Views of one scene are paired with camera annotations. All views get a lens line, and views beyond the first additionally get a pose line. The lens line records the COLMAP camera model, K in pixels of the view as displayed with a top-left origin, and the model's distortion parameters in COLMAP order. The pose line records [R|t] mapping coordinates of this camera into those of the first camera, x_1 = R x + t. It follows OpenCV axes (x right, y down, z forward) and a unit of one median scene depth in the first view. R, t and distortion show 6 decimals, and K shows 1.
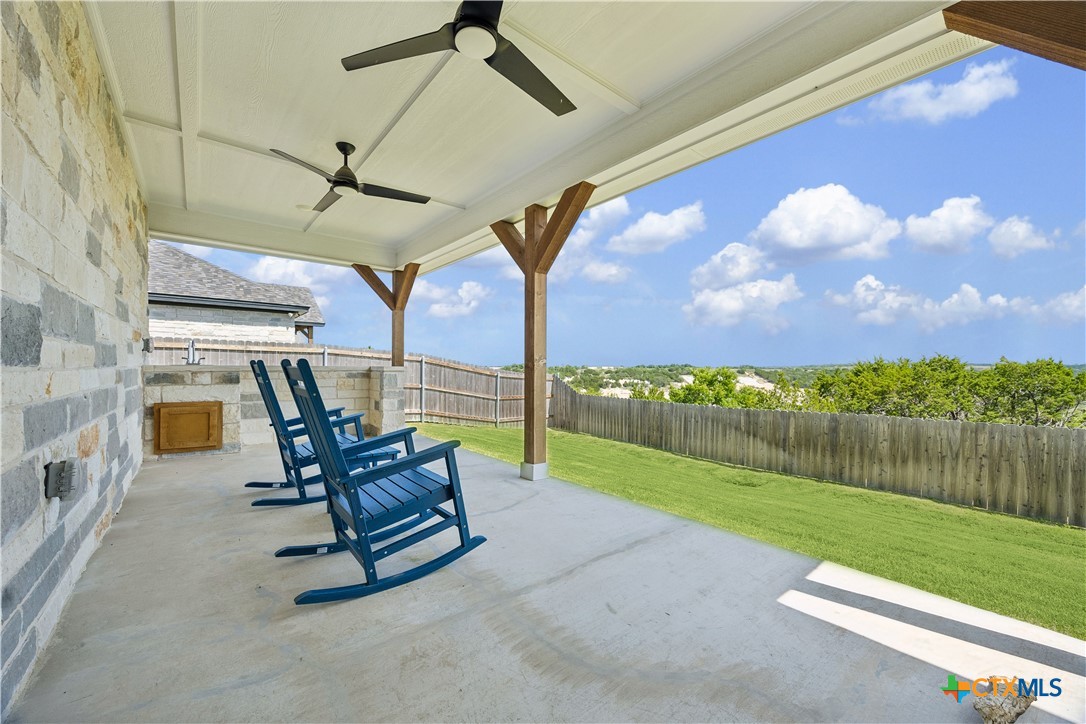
lens RADIAL K [[416.5, 0, 545.5], [0, 416.5, 365.8], [0, 0, 1]] dist [-0.004170, -0.000193]
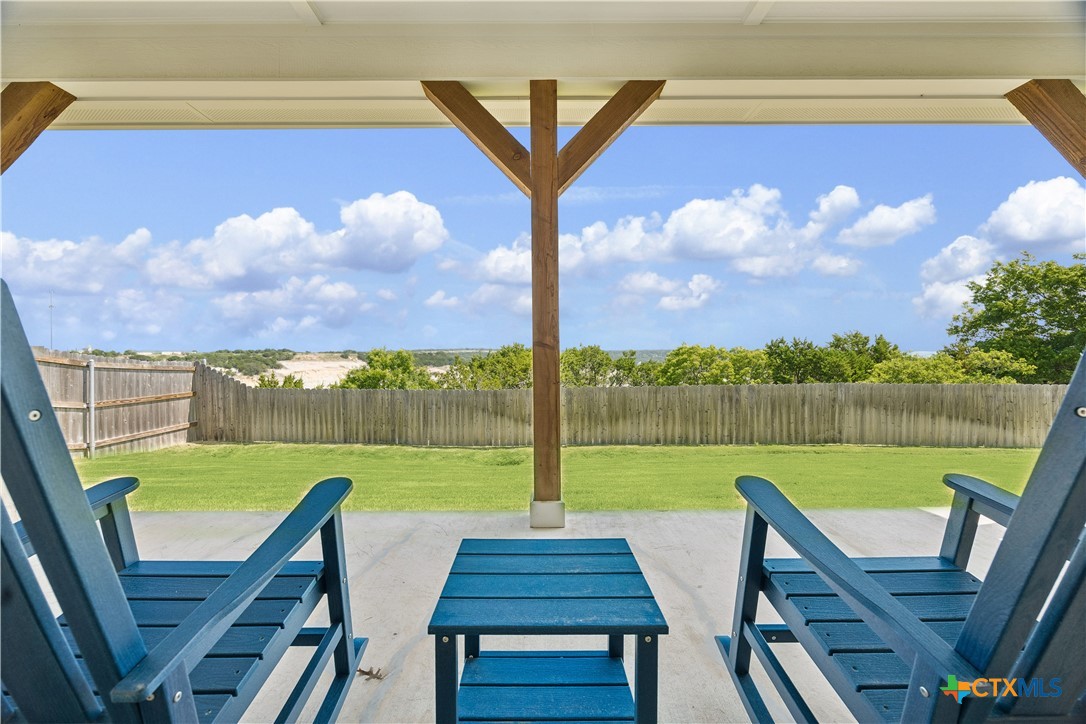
lens RADIAL K [[416.5, 0, 540.0], [0, 416.5, 357.8], [0, 0, 1]] dist [-0.004170, -0.000193]
pose [[0.643297, -0.017582, 0.765415, -0.220036], [0.003040, 0.999787, 0.020411, 0.005113], [-0.765611, -0.010803, 0.643213, 0.257593]]
